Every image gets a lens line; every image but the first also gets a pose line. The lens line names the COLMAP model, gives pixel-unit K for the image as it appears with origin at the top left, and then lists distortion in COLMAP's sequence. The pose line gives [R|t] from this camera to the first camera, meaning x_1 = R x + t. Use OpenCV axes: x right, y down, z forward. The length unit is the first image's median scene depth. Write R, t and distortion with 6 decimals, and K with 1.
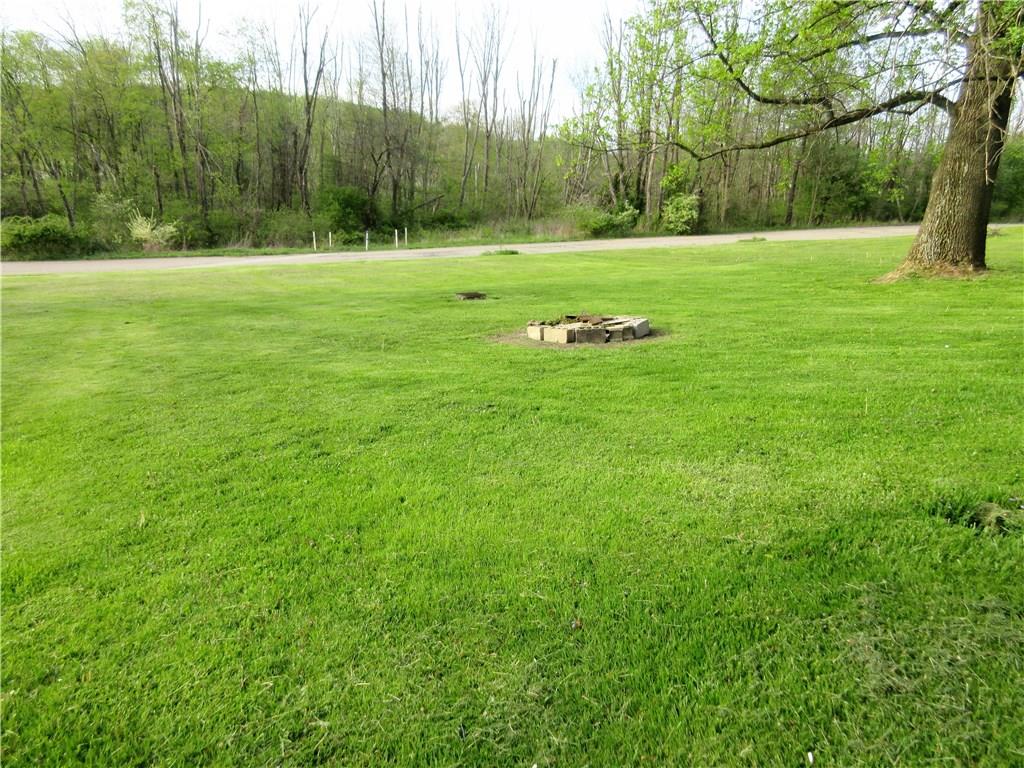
lens RADIAL K [[766.9, 0, 513.4], [0, 766.9, 381.6], [0, 0, 1]] dist [0.003157, -0.000942]
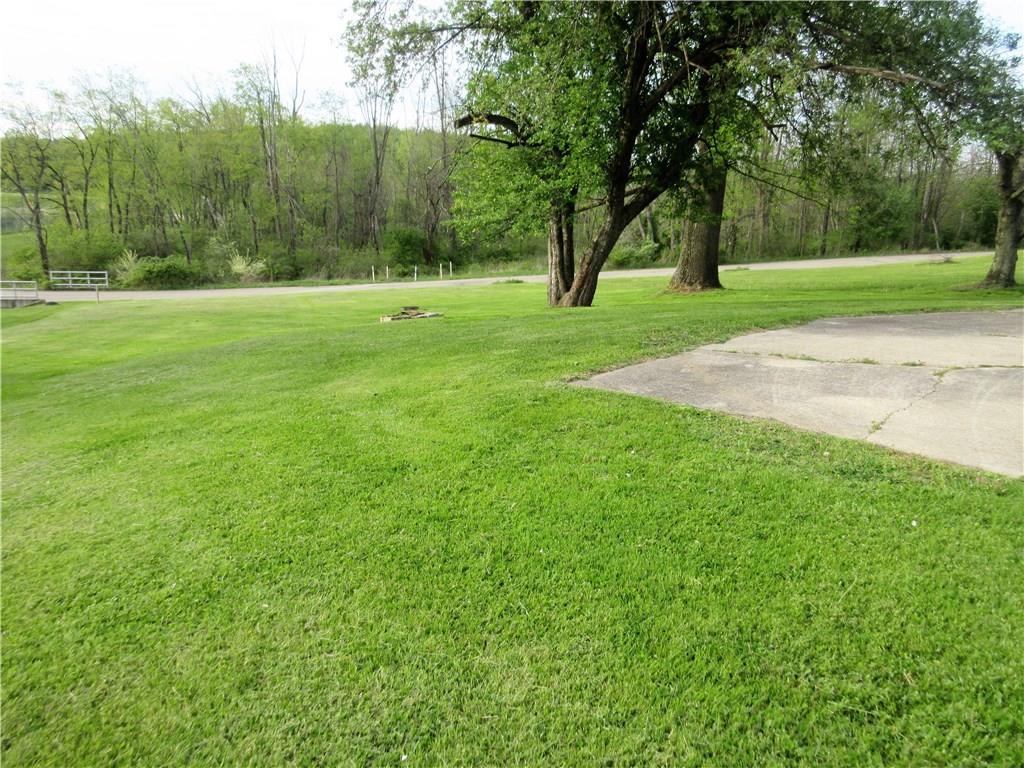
lens RADIAL K [[812.8, 0, 510.8], [0, 812.8, 388.3], [0, 0, 1]] dist [0.021618, 0.003435]
pose [[0.987212, 0.013553, -0.158837, 0.167781], [-0.019835, 0.999080, -0.038030, 0.044730], [0.158176, 0.040694, 0.986572, -0.240753]]
